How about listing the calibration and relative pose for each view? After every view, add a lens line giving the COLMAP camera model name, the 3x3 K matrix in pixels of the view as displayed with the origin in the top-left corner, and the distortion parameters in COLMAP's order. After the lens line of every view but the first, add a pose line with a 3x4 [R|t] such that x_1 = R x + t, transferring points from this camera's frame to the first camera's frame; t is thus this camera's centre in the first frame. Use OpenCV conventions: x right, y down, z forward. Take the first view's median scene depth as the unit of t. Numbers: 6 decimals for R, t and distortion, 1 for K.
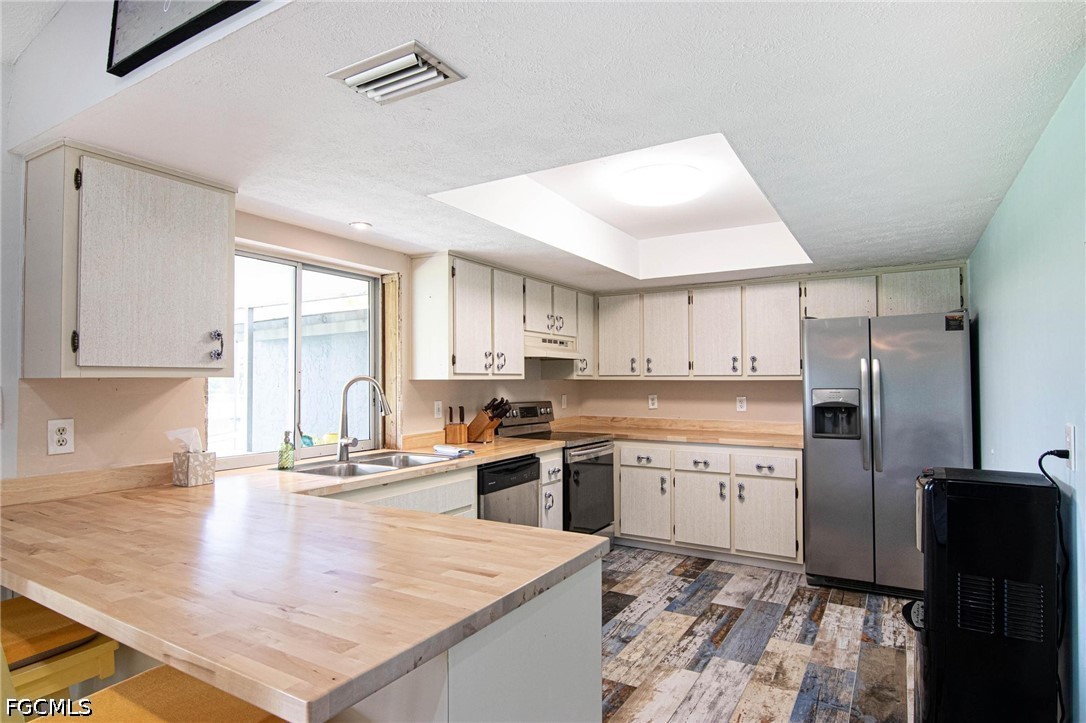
lens RADIAL K [[591.8, 0, 536.1], [0, 591.8, 366.7], [0, 0, 1]] dist [-0.011899, -0.003770]
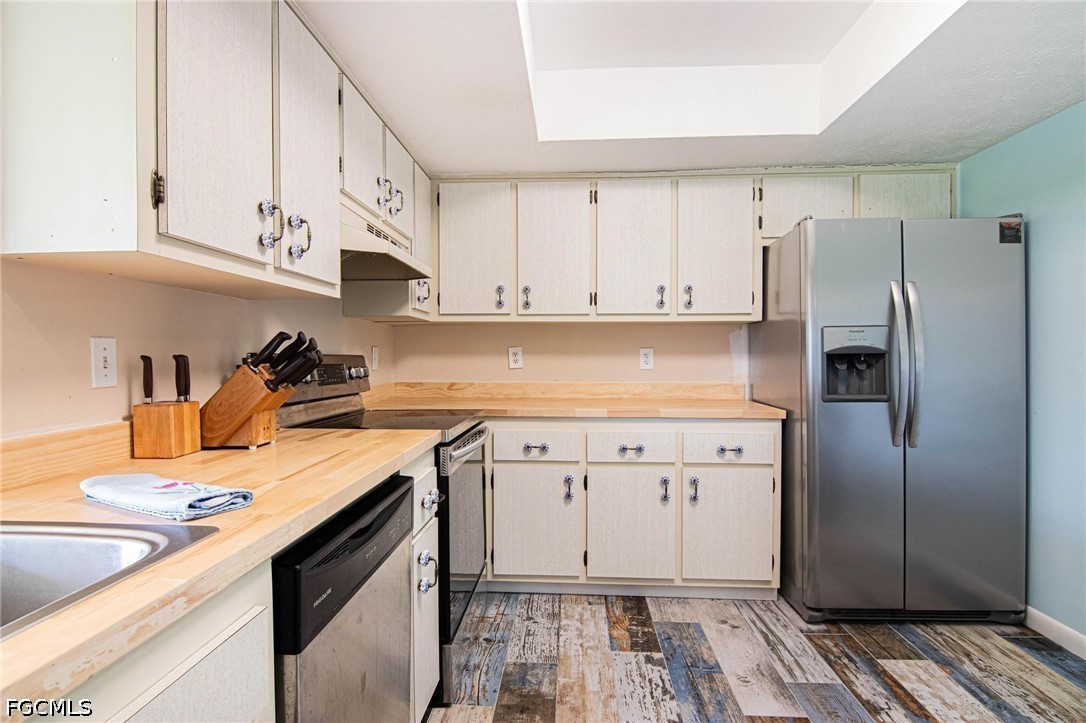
lens RADIAL K [[550.1, 0, 536.7], [0, 550.1, 365.6], [0, 0, 1]] dist [-0.009944, -0.009159]
pose [[0.886449, -0.009146, 0.462736, -0.086174], [-0.010317, 0.999166, 0.039513, 0.057233], [-0.462711, -0.039801, 0.885615, 0.585768]]
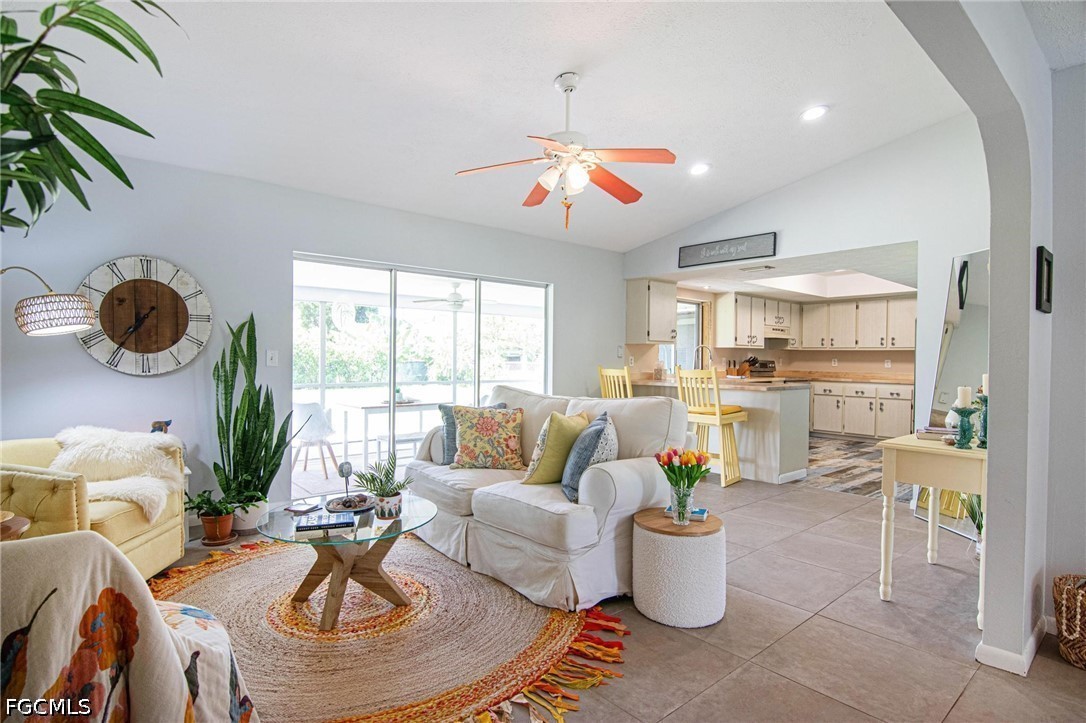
lens RADIAL K [[550.1, 0, 537.3], [0, 550.1, 364.1], [0, 0, 1]] dist [-0.009944, -0.009159]
pose [[0.947397, 0.015734, -0.319674, -0.166083], [-0.005254, 0.999421, 0.033620, 0.016744], [0.320018, -0.030172, 0.946931, -1.143317]]
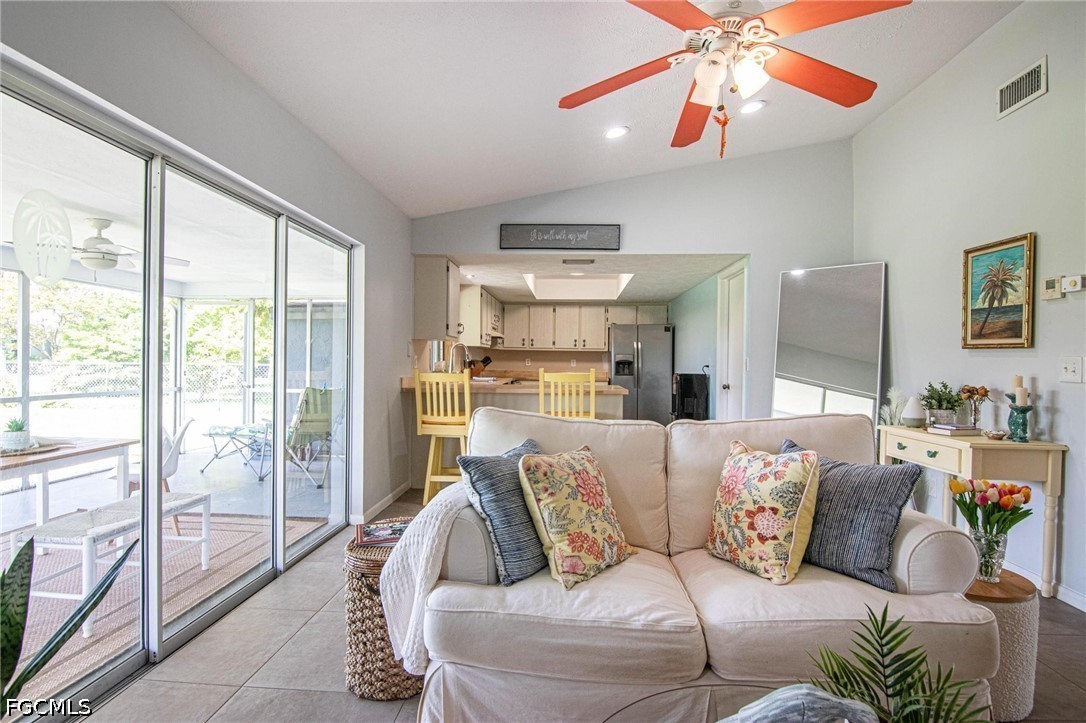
lens RADIAL K [[550.1, 0, 531.9], [0, 550.1, 364.5], [0, 0, 1]] dist [-0.009944, -0.009159]
pose [[0.890463, 0.010396, 0.454937, -0.771722], [-0.024950, 0.999351, 0.026000, 0.028000], [-0.454371, -0.034503, 0.890144, -0.740519]]
